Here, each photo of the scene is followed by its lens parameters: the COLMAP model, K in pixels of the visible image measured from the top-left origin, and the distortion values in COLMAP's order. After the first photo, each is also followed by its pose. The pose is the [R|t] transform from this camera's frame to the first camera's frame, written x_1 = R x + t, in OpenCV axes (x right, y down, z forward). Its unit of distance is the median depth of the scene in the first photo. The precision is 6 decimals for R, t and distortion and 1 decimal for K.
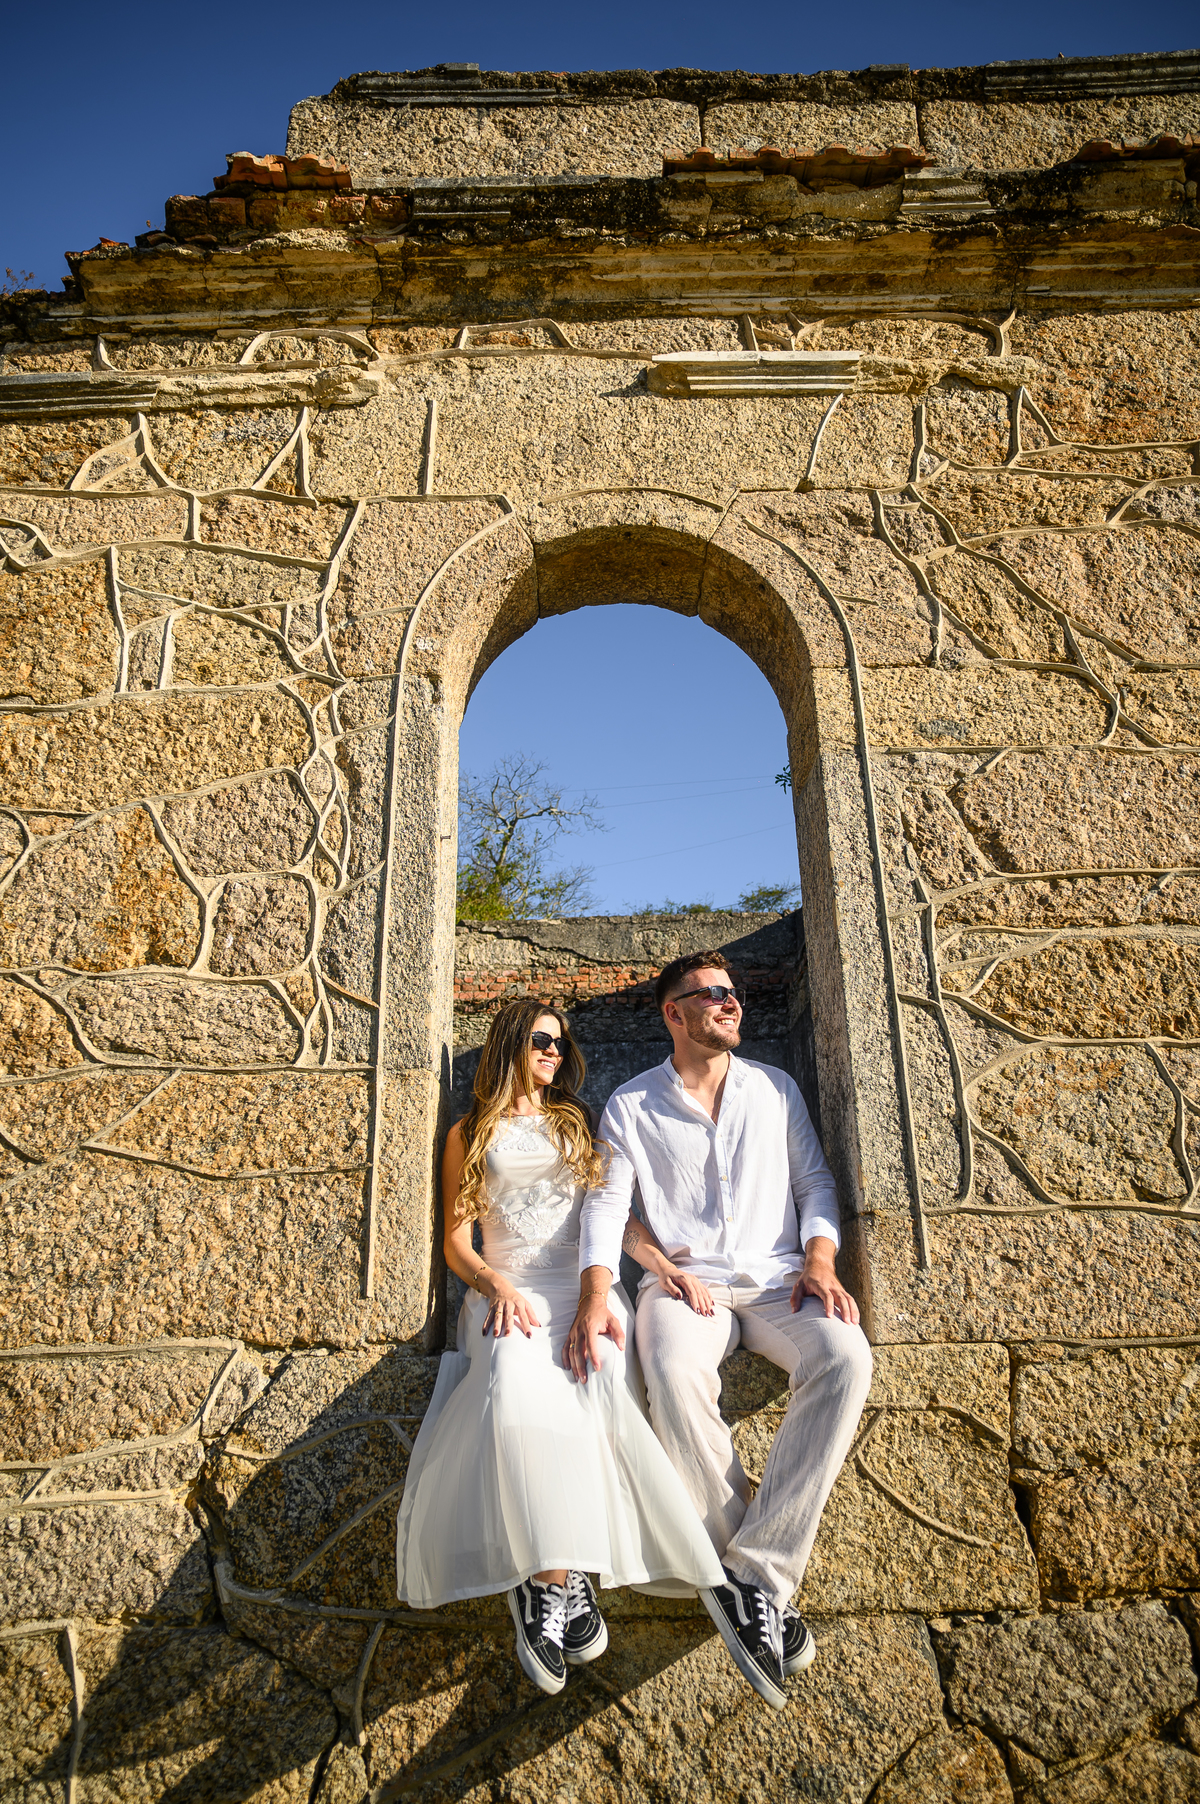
lens RADIAL K [[1114.6, 0, 600.0], [0, 1114.6, 902.0], [0, 0, 1]] dist [-0.054044, 0.038626]
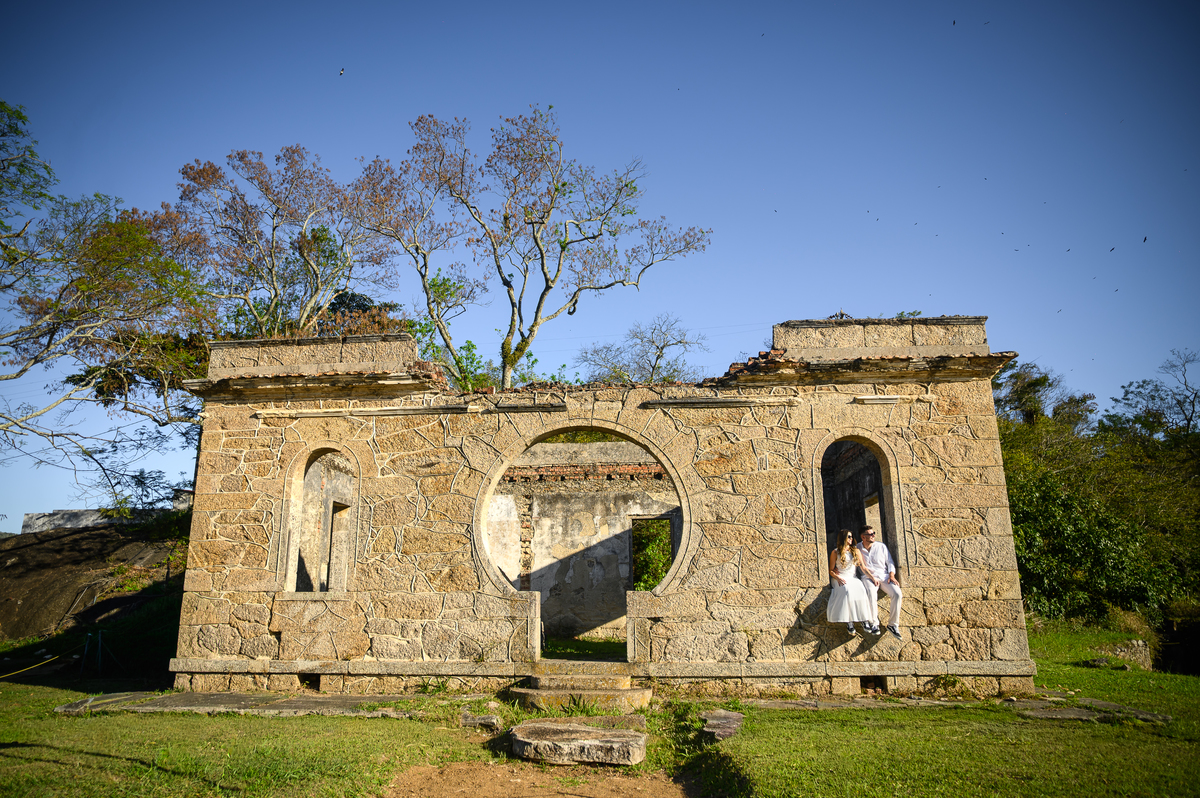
lens RADIAL K [[741.4, 0, 600.0], [0, 741.4, 399.0], [0, 0, 1]] dist [-0.054044, 0.038626]
pose [[0.998976, -0.001003, -0.045222, -0.998873], [0.005411, 0.995224, 0.097467, -0.849808], [0.044908, -0.097612, 0.994211, -2.446792]]
